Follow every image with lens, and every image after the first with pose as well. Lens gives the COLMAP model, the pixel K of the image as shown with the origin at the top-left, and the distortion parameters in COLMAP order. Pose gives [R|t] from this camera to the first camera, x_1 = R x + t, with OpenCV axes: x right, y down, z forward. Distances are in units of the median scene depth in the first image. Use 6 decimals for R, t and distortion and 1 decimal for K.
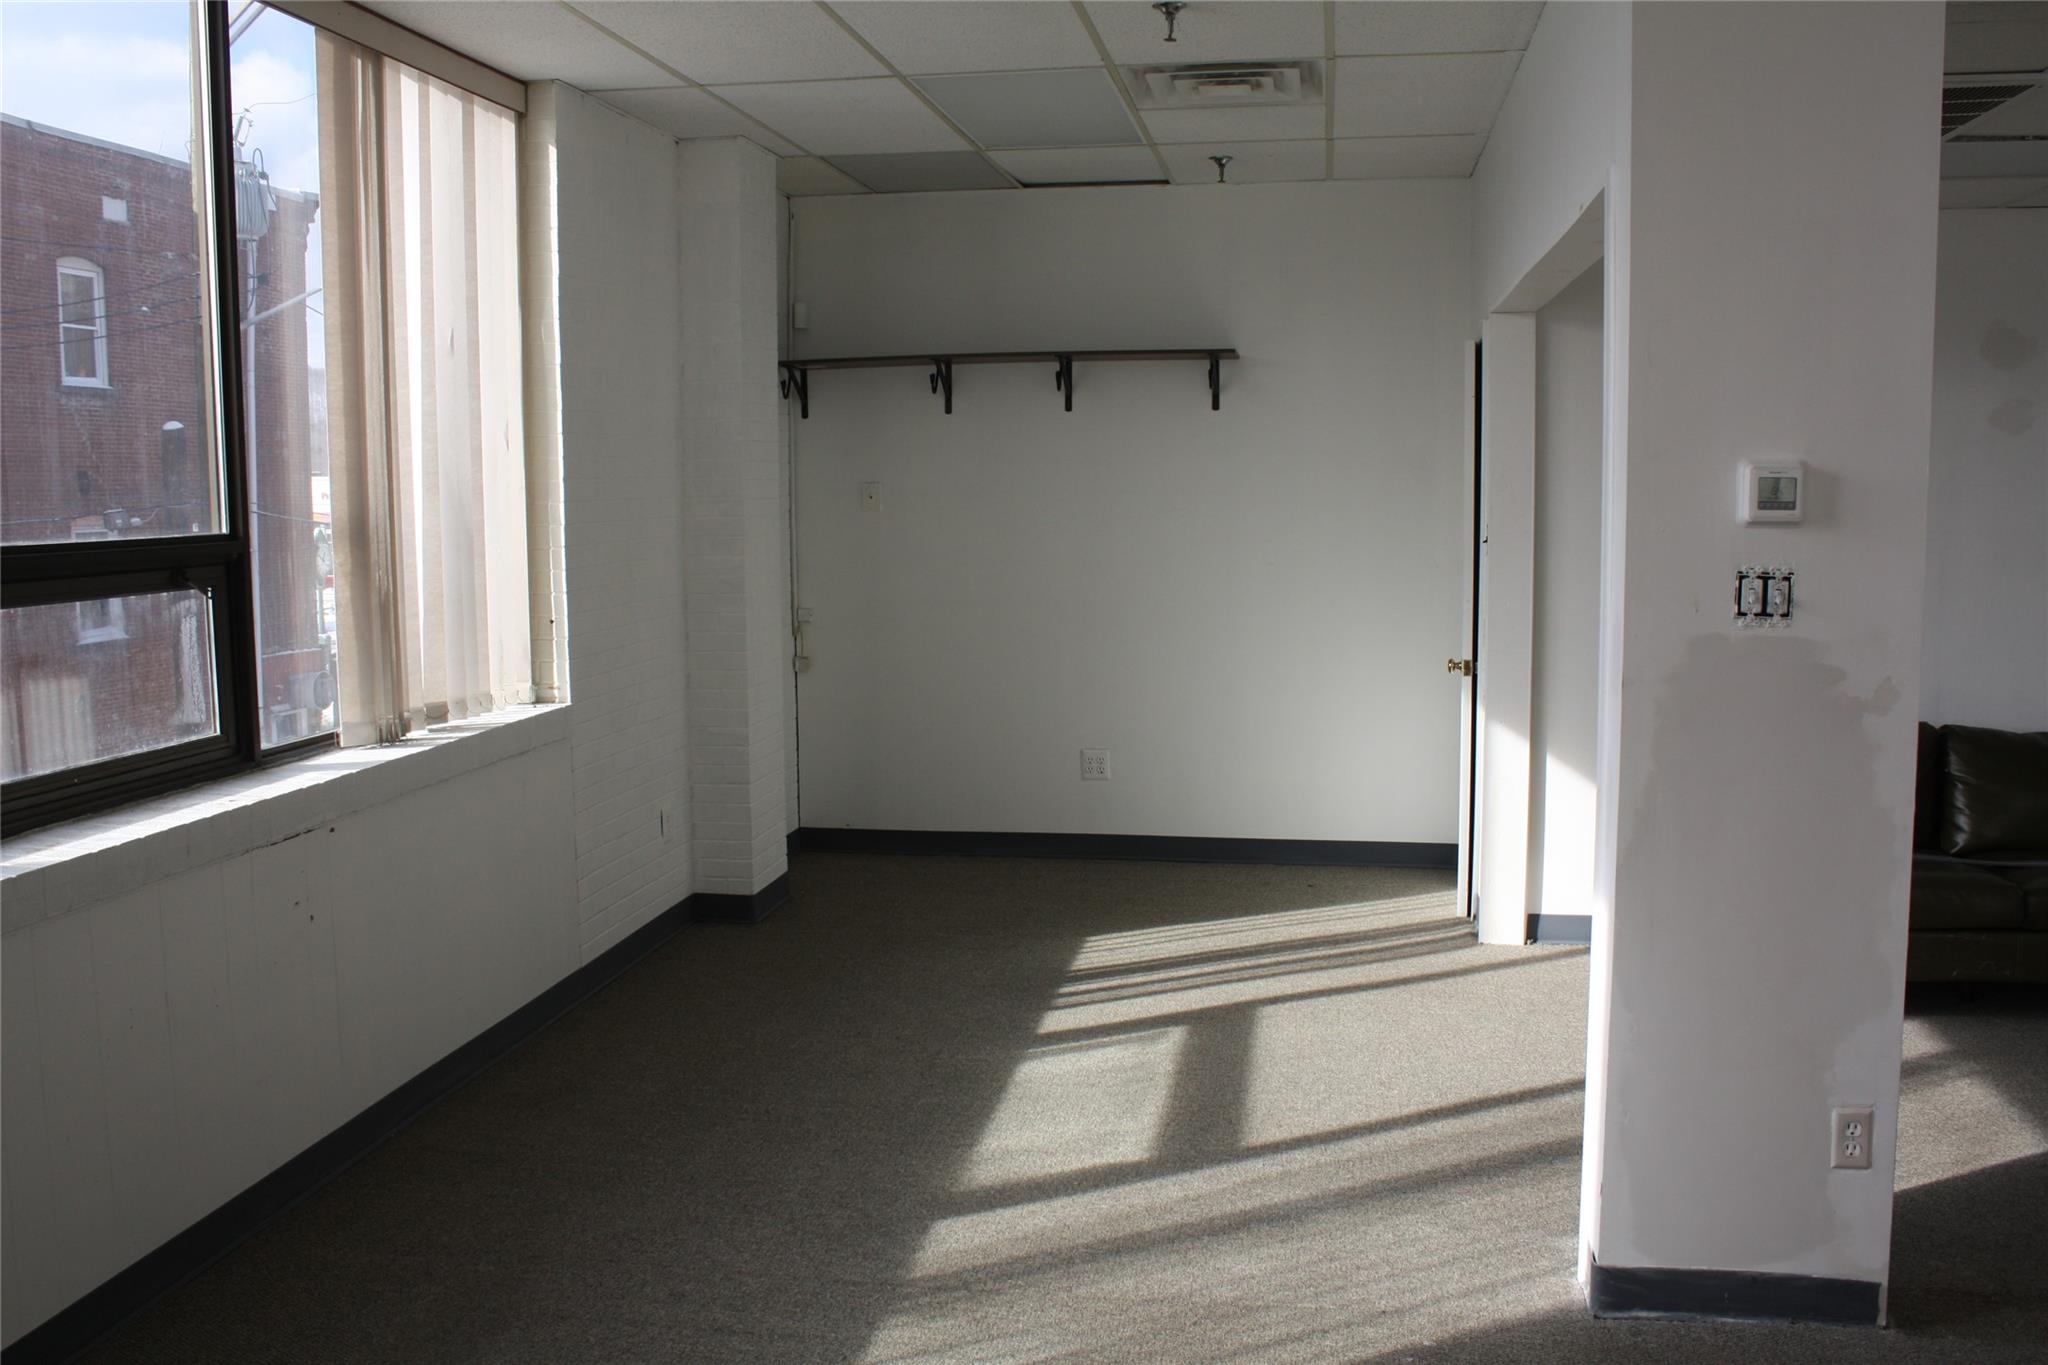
lens RADIAL K [[1798.3, 0, 1027.0], [0, 1798.3, 673.5], [0, 0, 1]] dist [-0.097863, 0.036288]
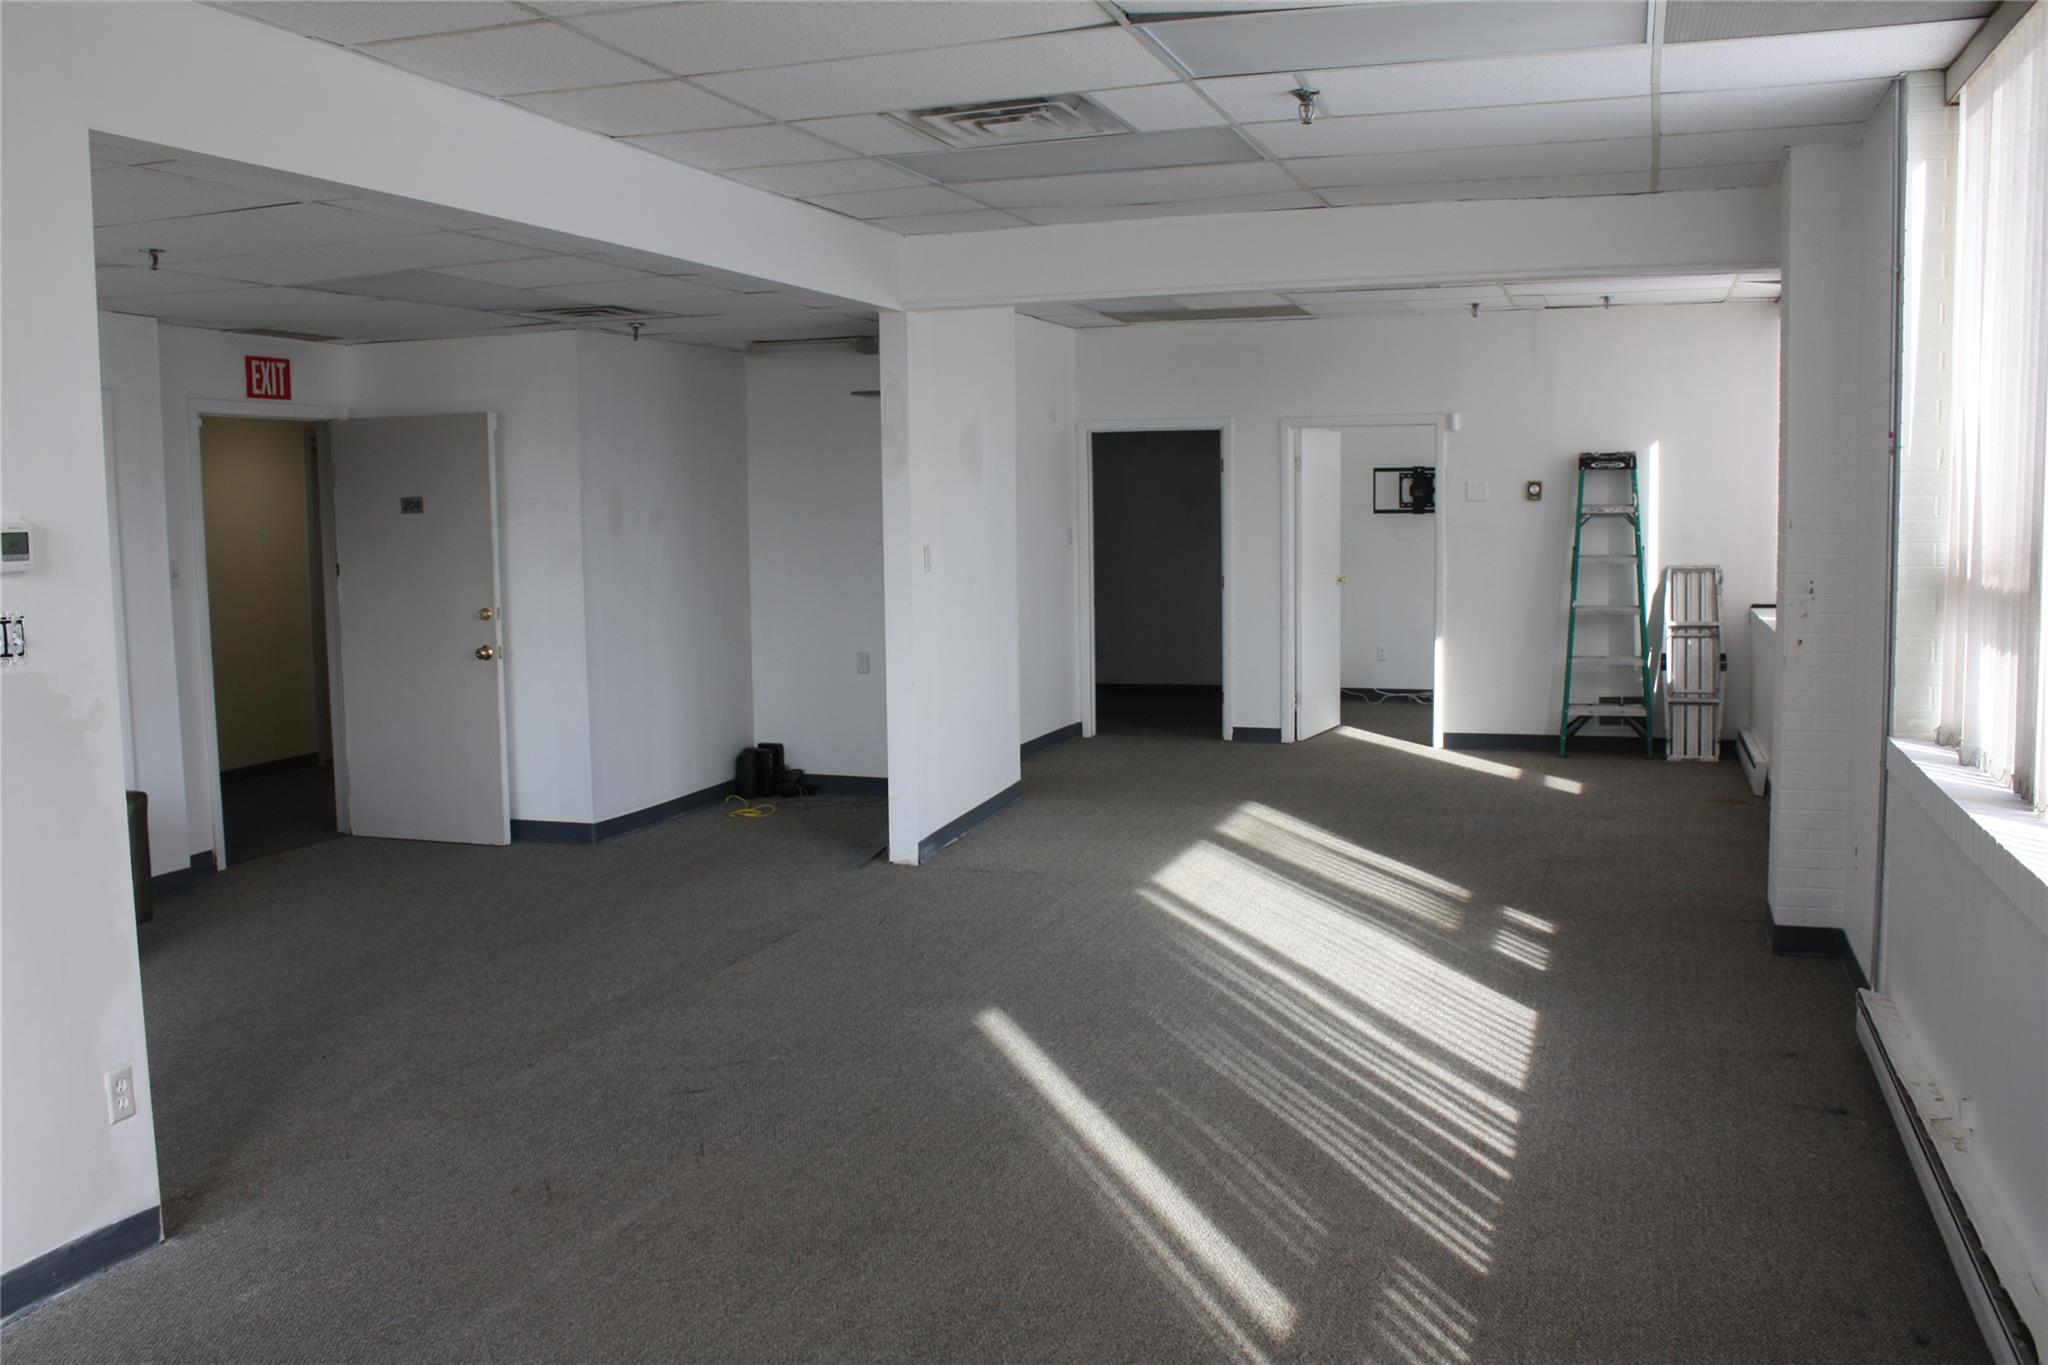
lens RADIAL K [[1798.3, 0, 1026.3], [0, 1798.3, 684.6], [0, 0, 1]] dist [-0.097863, 0.036288]
pose [[0.160080, -0.093873, 0.982630, -0.539057], [0.131686, 0.988601, 0.072990, -0.010014], [-0.978281, 0.117714, 0.170617, 0.172621]]
